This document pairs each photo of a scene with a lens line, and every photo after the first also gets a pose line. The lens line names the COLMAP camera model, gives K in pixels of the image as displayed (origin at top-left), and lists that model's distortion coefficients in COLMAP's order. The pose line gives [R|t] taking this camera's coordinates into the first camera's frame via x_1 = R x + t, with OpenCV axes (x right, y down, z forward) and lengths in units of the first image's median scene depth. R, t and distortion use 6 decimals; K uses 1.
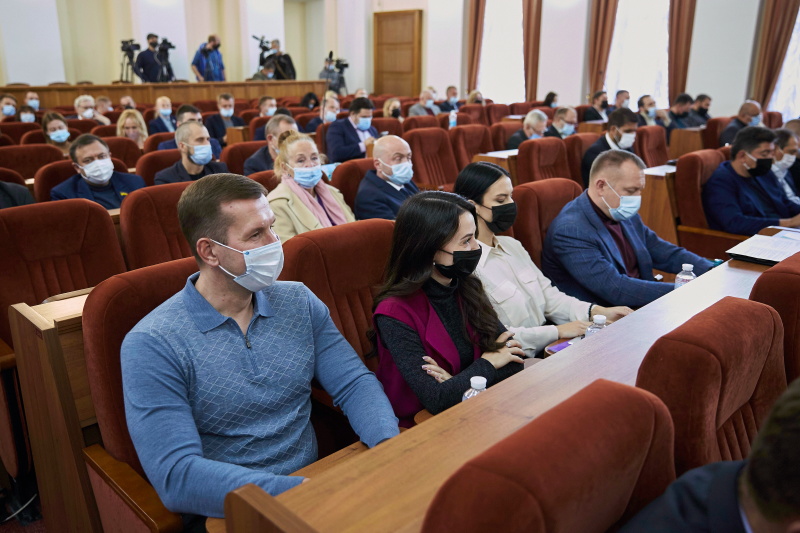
lens RADIAL K [[656.2, 0, 400.0], [0, 656.2, 266.5], [0, 0, 1]] dist [-0.118802, -0.008404]
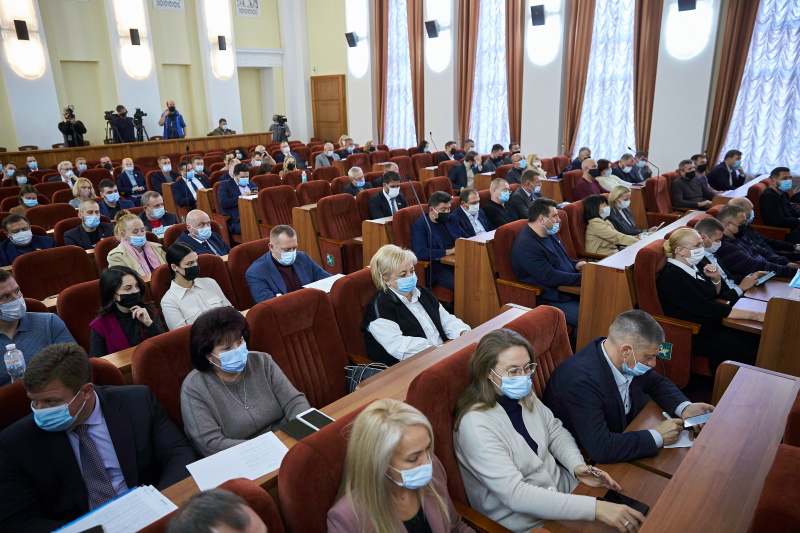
lens RADIAL K [[535.0, 0, 400.0], [0, 535.0, 266.5], [0, 0, 1]] dist [-0.090932, 0.002781]
pose [[0.999578, -0.025457, 0.013979, 0.237067], [0.025287, 0.999606, 0.012175, -0.029295], [-0.014284, -0.011816, 0.999828, -0.174241]]
